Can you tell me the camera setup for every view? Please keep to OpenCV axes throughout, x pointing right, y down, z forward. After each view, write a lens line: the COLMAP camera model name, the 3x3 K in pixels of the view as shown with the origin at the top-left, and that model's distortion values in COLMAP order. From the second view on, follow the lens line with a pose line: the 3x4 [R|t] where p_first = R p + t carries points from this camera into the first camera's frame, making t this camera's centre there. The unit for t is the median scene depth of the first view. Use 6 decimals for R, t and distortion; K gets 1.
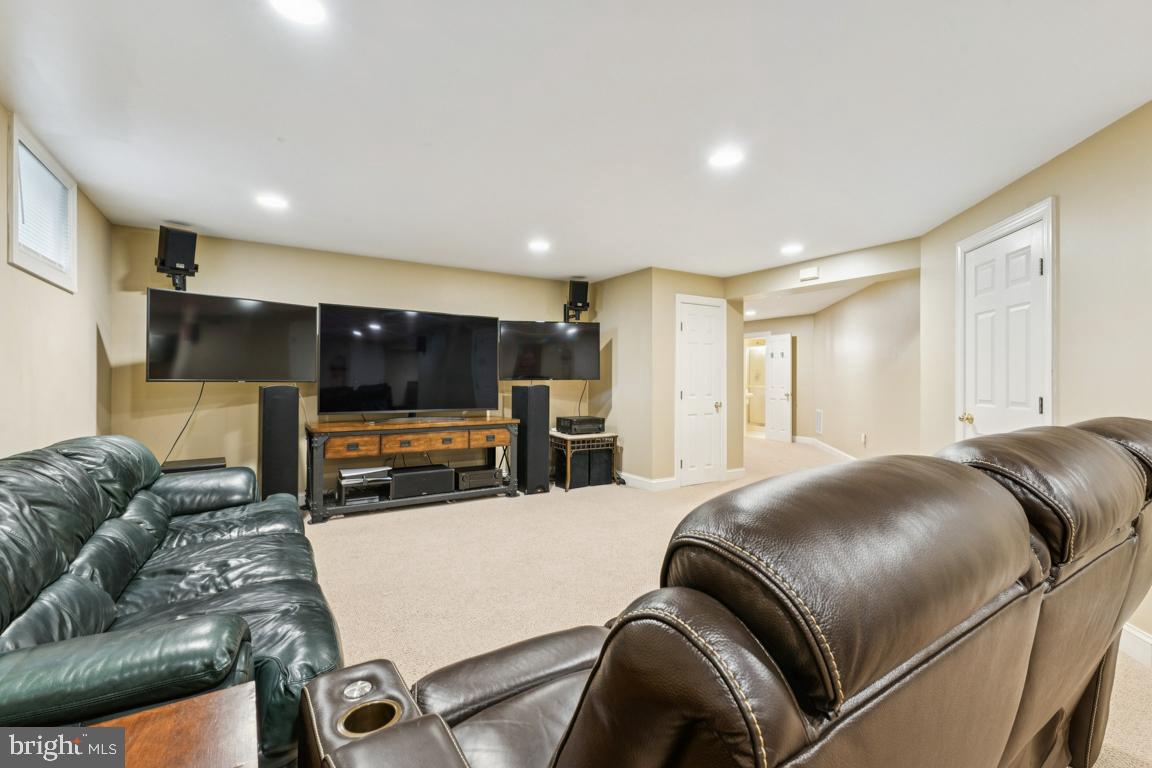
lens RADIAL K [[502.9, 0, 578.7], [0, 502.9, 383.7], [0, 0, 1]] dist [0.012218, 0.000422]
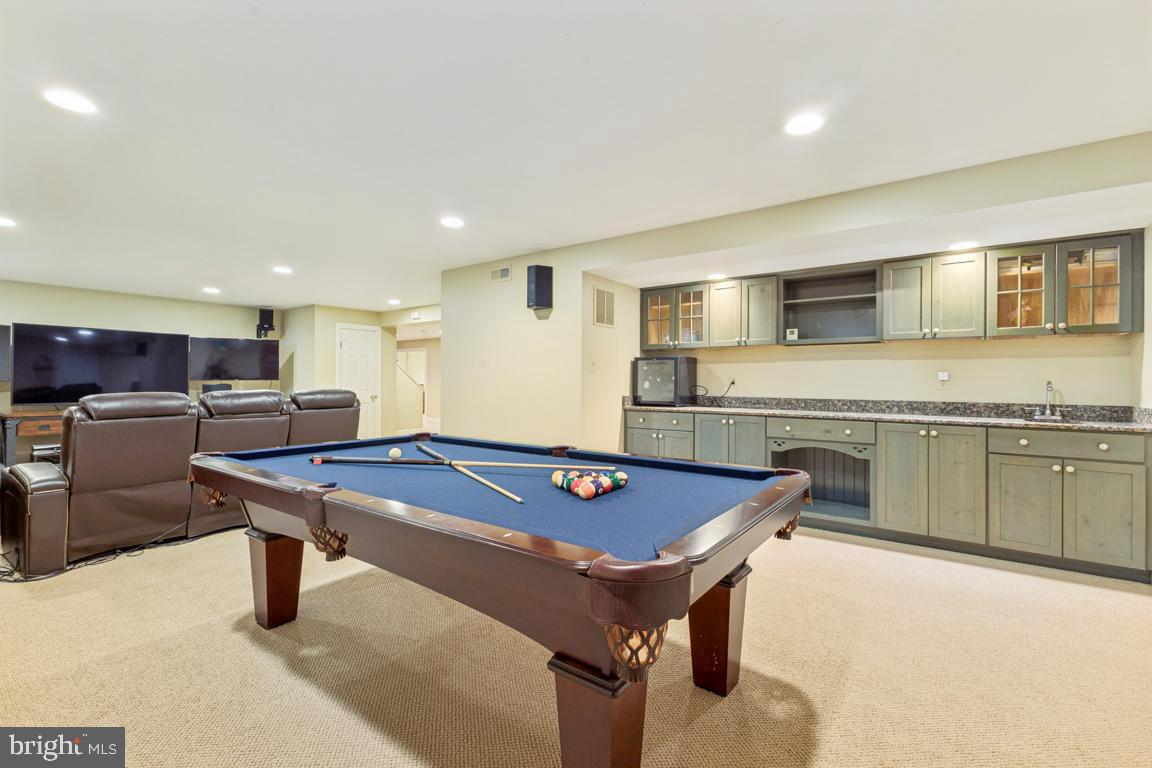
lens RADIAL K [[502.9, 0, 578.7], [0, 502.9, 383.7], [0, 0, 1]] dist [0.012218, 0.000422]
pose [[0.940642, 0.000061, 0.339399, 0.359416], [0.000223, 1.000000, -0.000796, 0.003347], [-0.339399, 0.000824, 0.940642, -0.643259]]
